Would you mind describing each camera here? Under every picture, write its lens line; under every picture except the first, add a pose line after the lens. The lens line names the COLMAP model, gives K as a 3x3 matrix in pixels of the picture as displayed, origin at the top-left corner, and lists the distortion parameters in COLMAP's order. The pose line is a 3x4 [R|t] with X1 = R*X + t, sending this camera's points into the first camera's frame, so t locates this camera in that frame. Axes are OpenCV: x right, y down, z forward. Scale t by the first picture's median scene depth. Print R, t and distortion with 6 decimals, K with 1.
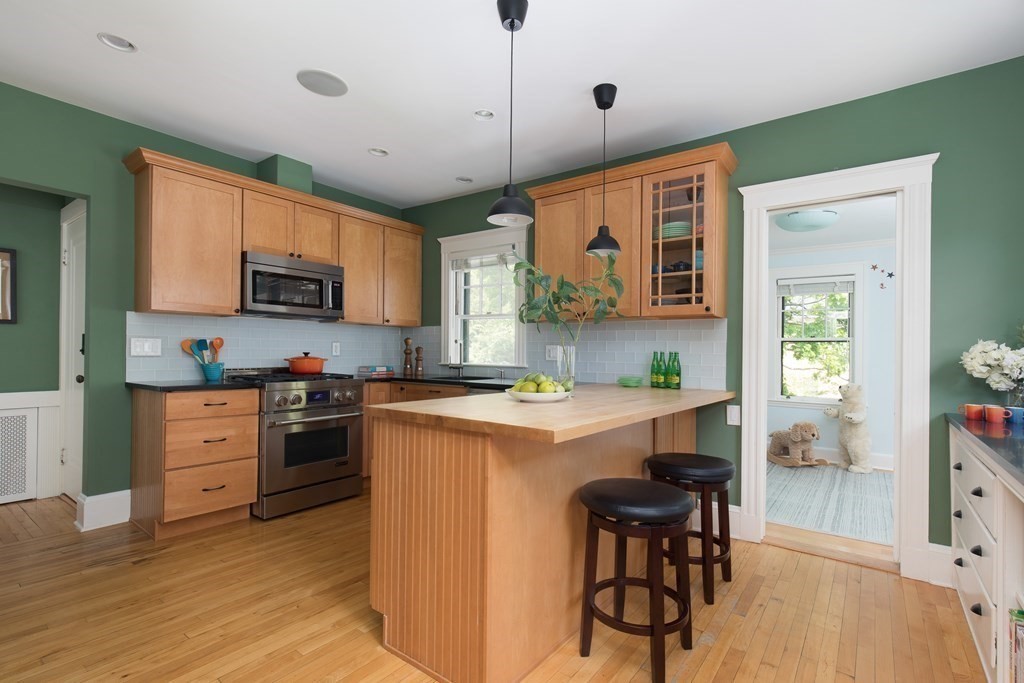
lens RADIAL K [[473.5, 0, 515.6], [0, 473.5, 348.6], [0, 0, 1]] dist [0.011369, -0.001133]
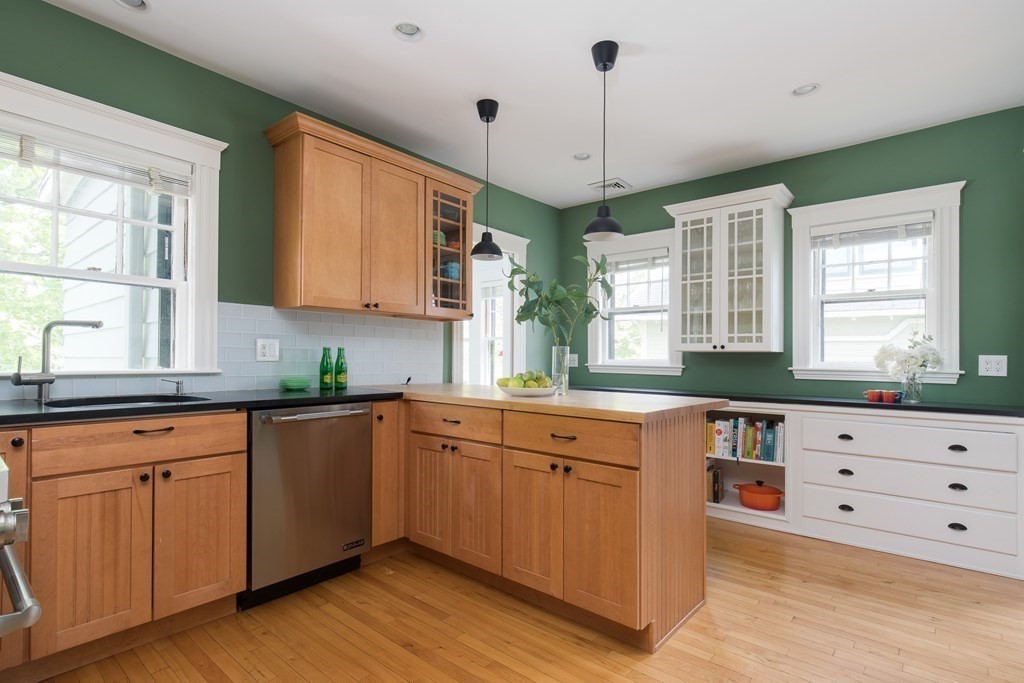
lens RADIAL K [[499.0, 0, 517.8], [0, 499.0, 350.9], [0, 0, 1]] dist [-0.000378, 0.001284]
pose [[0.050544, 0.004872, 0.998710, -0.691374], [-0.012242, 0.999916, -0.004258, 0.009797], [-0.998647, -0.012011, 0.050599, 0.649813]]
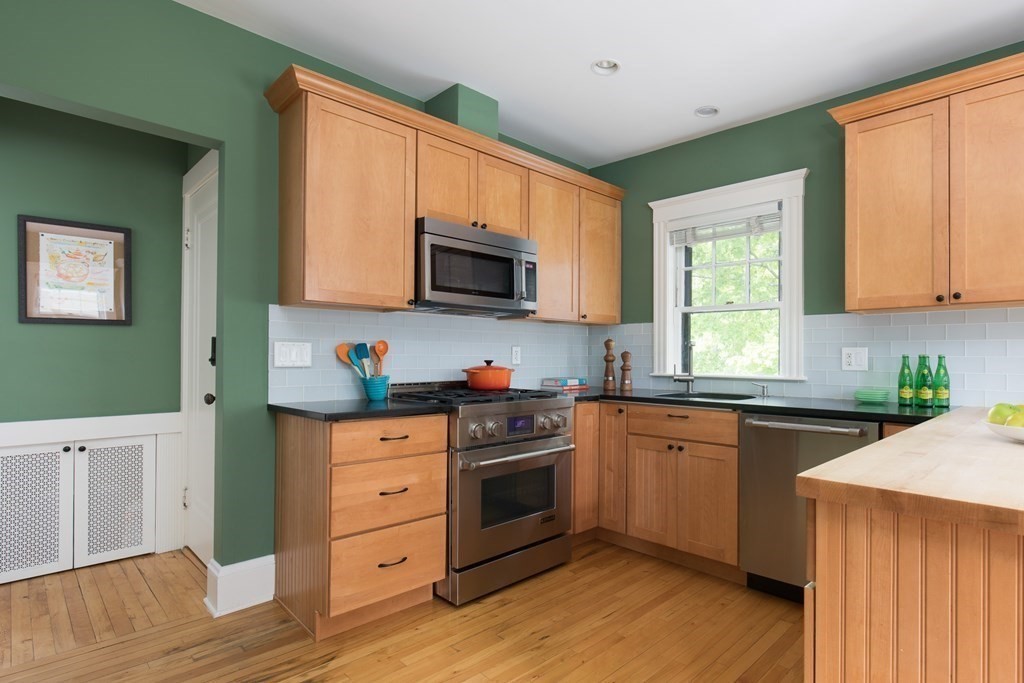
lens RADIAL K [[499.0, 0, 551.0], [0, 499.0, 350.5], [0, 0, 1]] dist [-0.000378, 0.001284]
pose [[0.994482, -0.008507, -0.104560, -0.297957], [0.007660, 0.999935, -0.008499, 0.000056], [0.104626, 0.007651, 0.994482, 0.282164]]
